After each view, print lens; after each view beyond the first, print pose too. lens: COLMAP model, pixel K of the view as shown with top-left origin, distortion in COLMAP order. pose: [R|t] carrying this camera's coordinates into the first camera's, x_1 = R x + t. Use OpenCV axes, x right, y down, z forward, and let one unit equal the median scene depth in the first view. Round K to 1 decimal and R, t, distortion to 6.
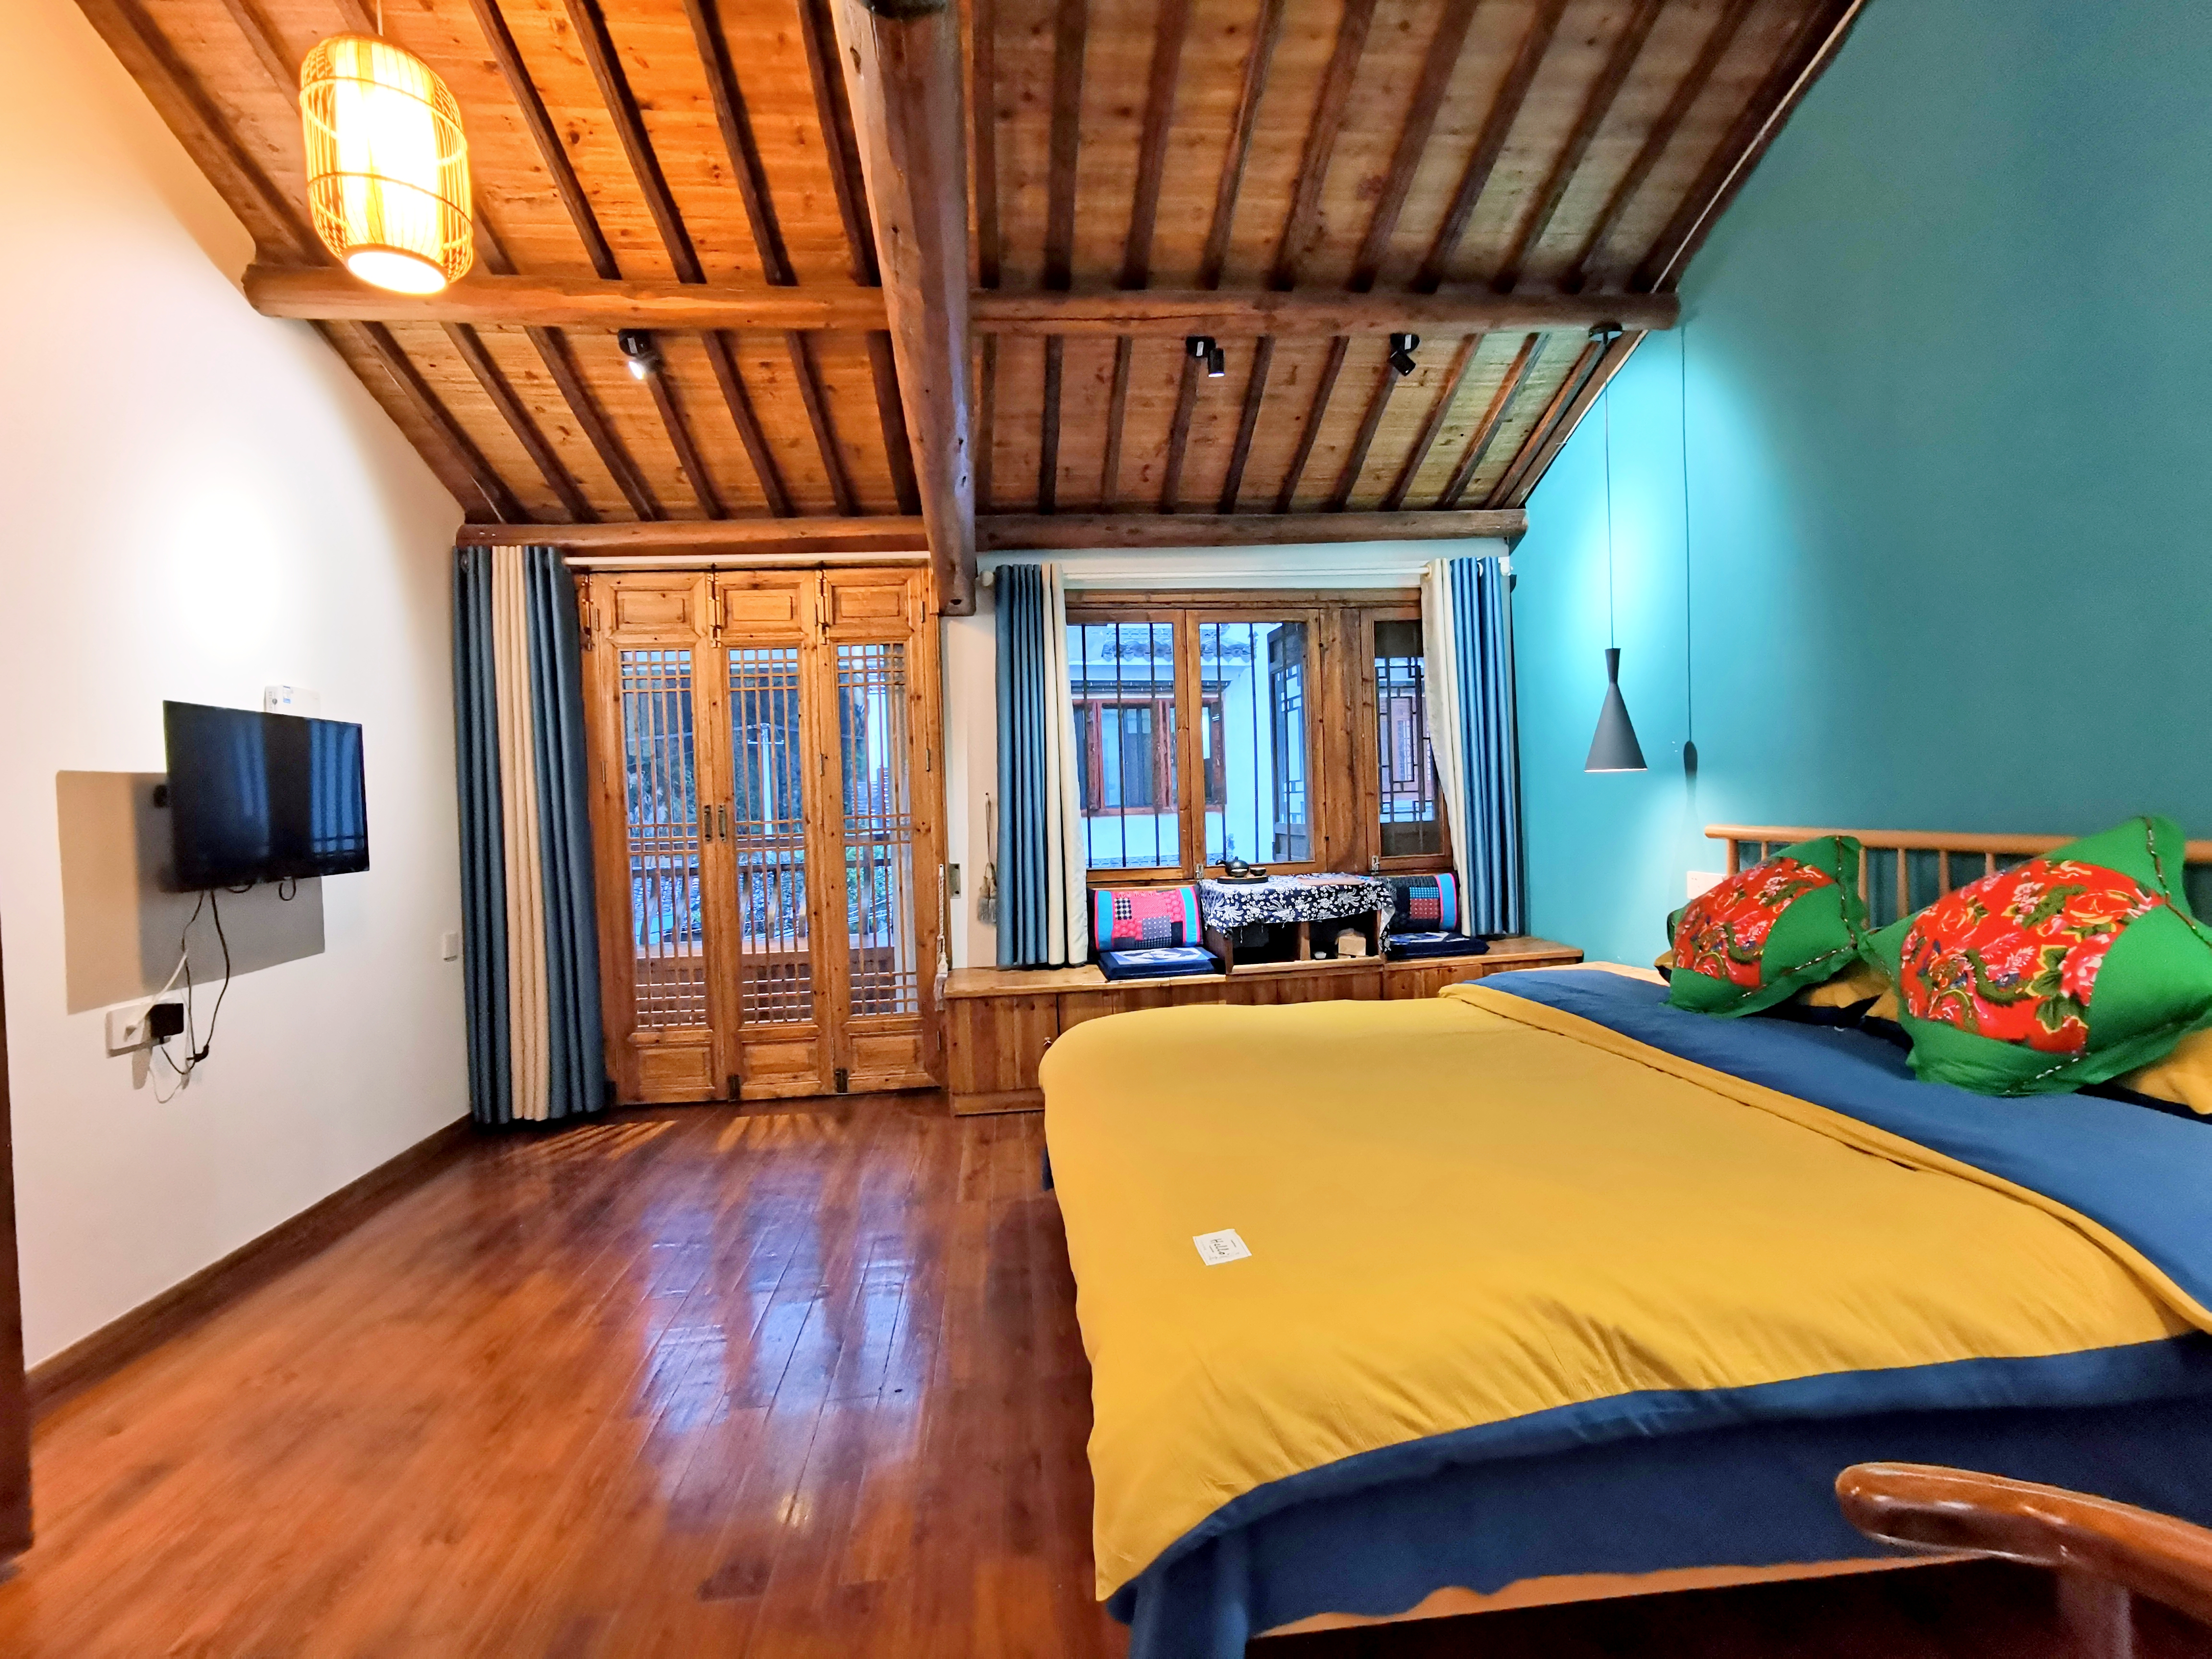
lens RADIAL K [[1062.2, 0, 1119.2], [0, 1062.2, 814.7], [0, 0, 1]] dist [-0.040707, 0.038218]
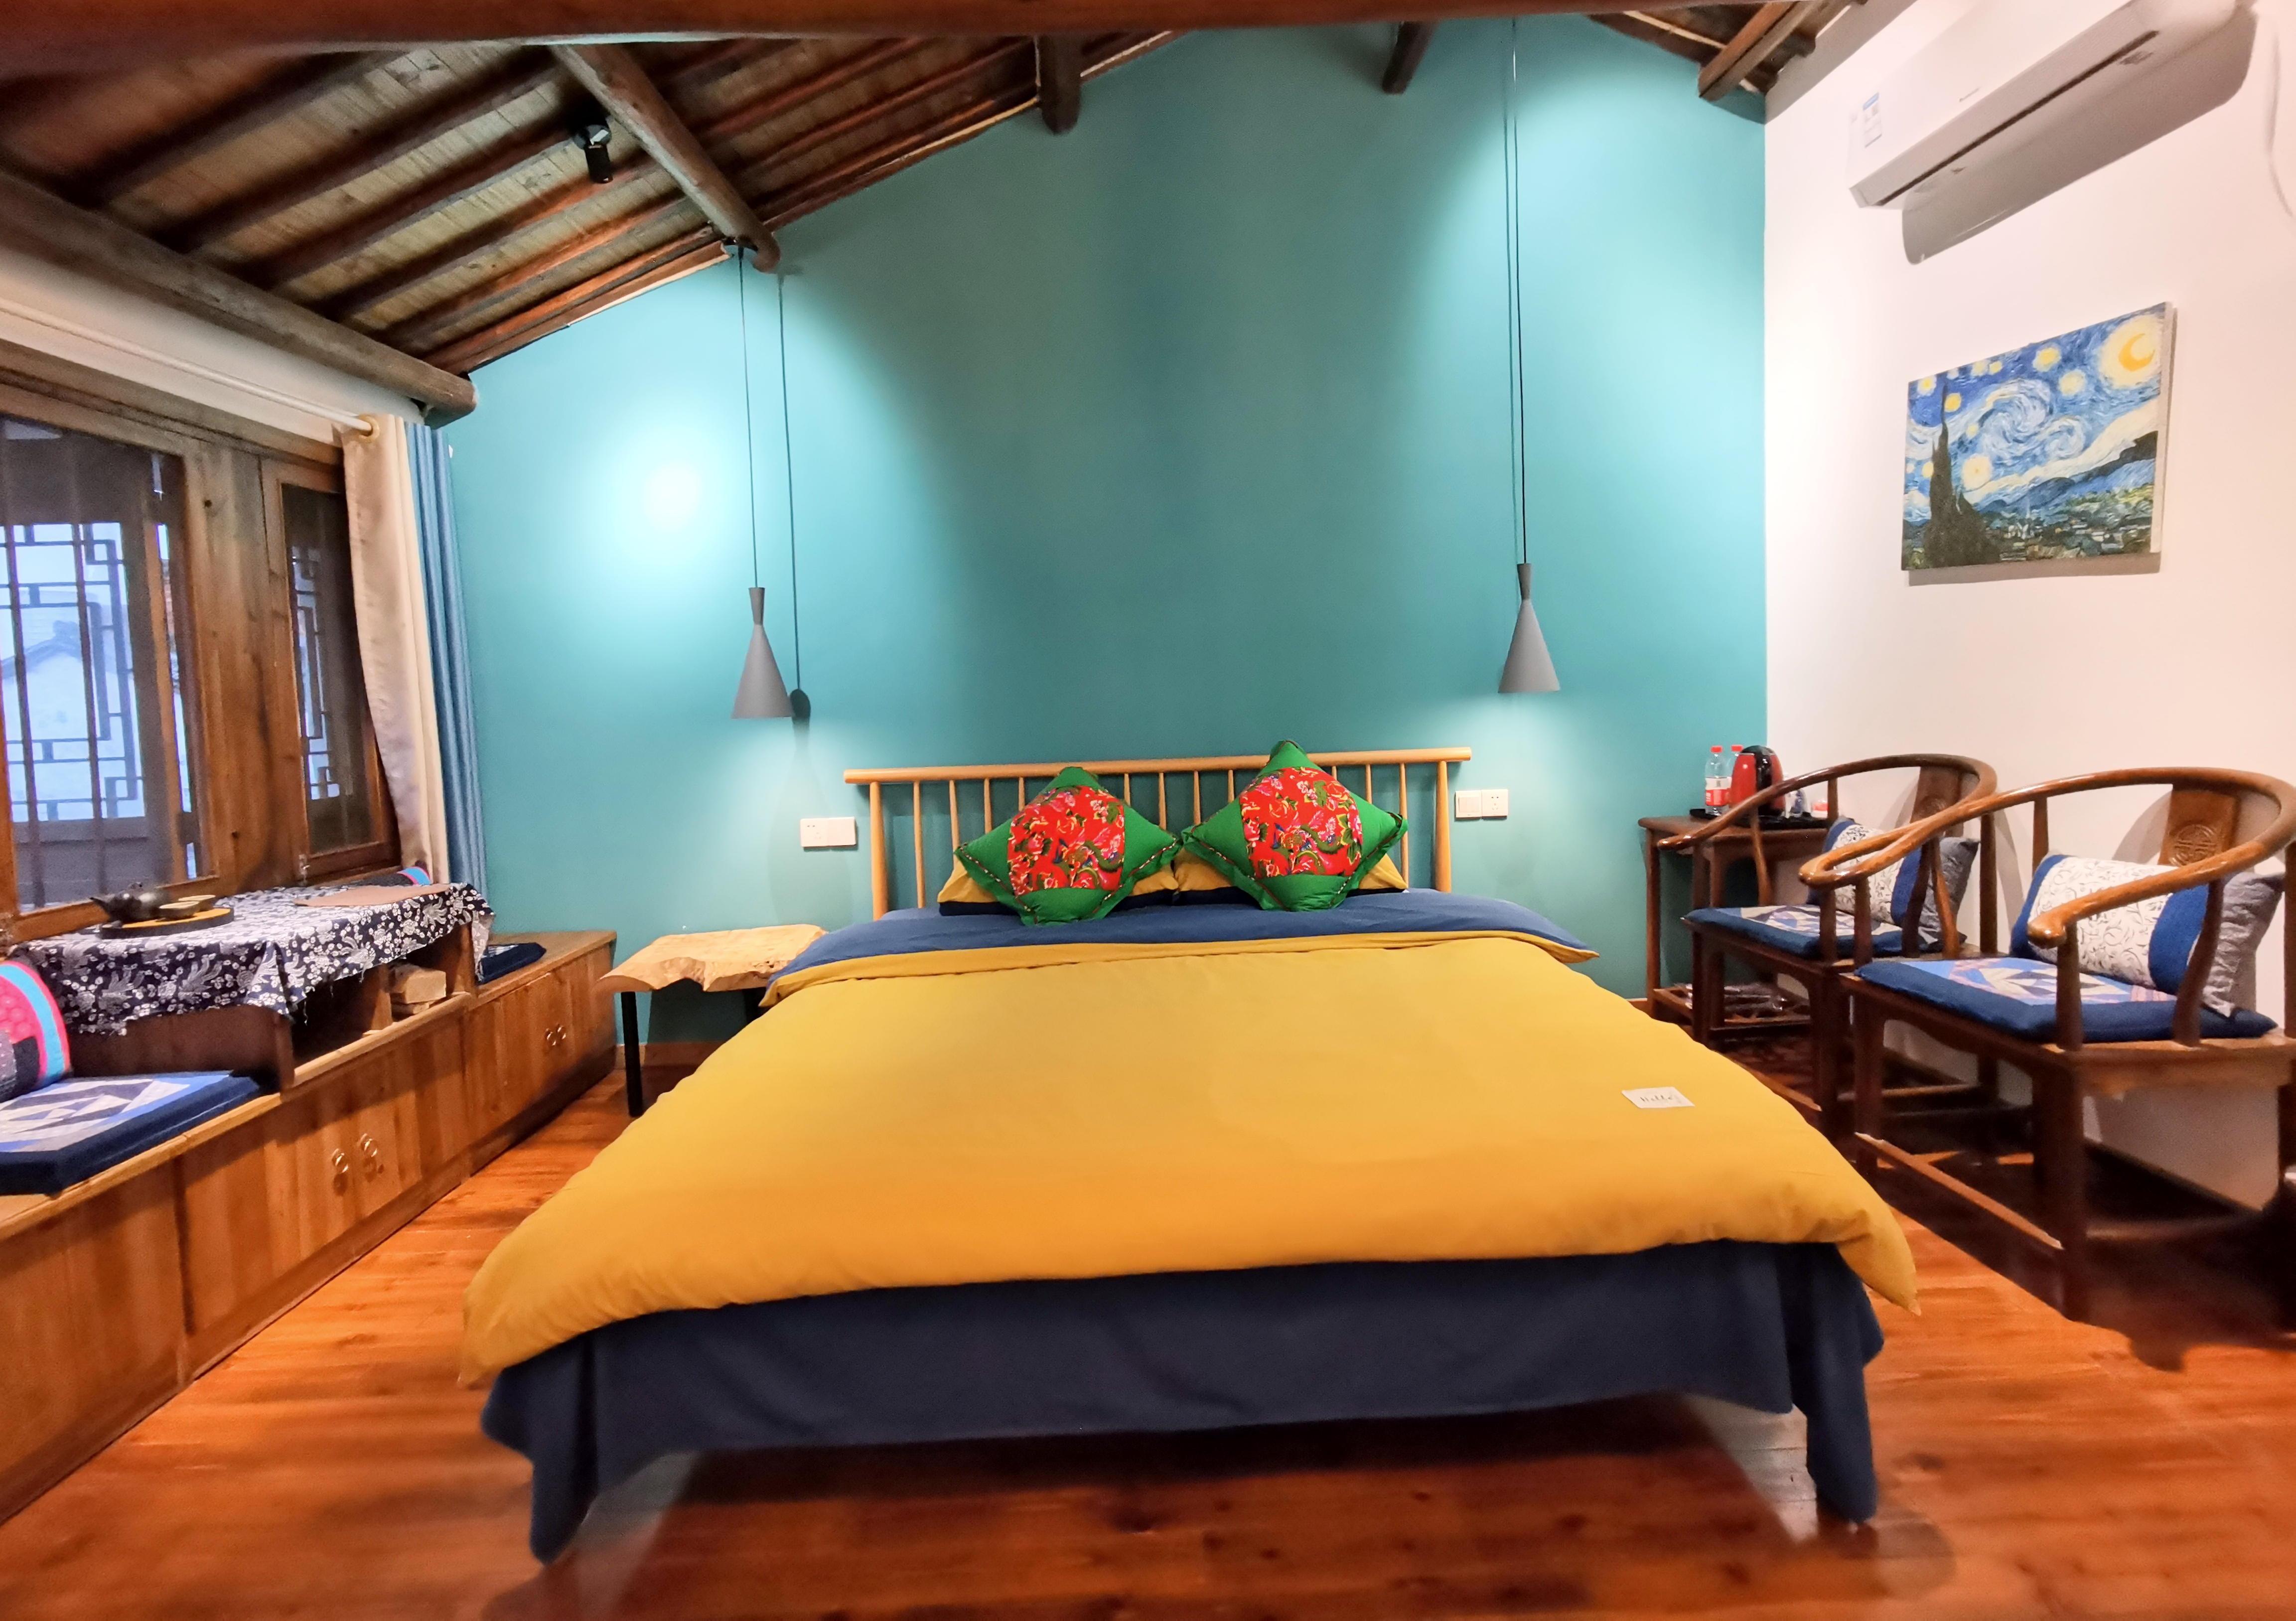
lens RADIAL K [[1103.1, 0, 1141.5], [0, 1103.1, 740.9], [0, 0, 1]] dist [0.000179, 0.000774]
pose [[0.098542, -0.012615, 0.995053, -0.416773], [0.047128, 0.998857, 0.007996, -0.012227], [-0.994016, 0.046107, 0.099024, 0.496662]]
